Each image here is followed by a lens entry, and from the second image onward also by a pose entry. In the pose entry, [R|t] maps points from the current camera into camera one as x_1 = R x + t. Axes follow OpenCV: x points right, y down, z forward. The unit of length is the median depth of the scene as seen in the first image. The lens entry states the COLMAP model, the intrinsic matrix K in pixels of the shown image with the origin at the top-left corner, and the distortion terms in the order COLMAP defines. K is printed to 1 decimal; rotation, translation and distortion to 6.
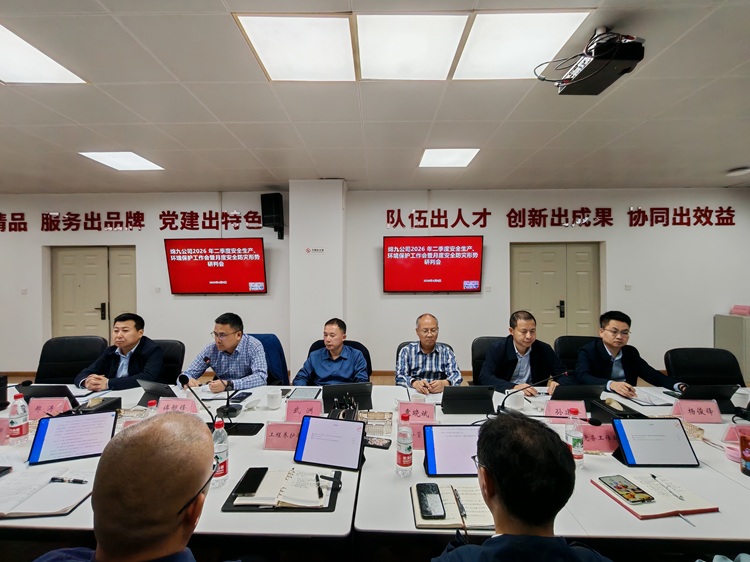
lens RADIAL K [[341.2, 0, 376.8], [0, 341.2, 278.7], [0, 0, 1]] dist [-0.004232, -0.000158]
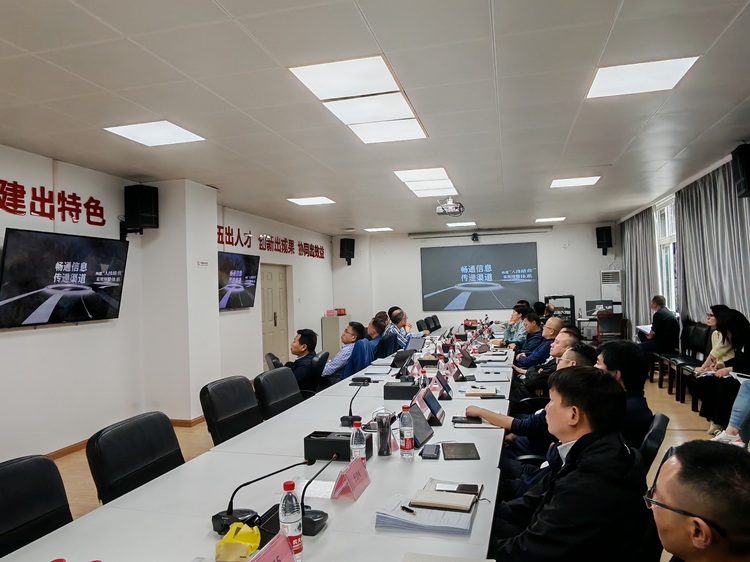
lens RADIAL K [[558.7, 0, 367.6], [0, 558.7, 276.0], [0, 0, 1]] dist [0.000242, 0.021376]
pose [[0.230926, 0.023374, 0.972690, -1.337331], [0.031570, 0.999005, -0.031501, 0.007748], [-0.972459, 0.037982, 0.229959, 0.223829]]
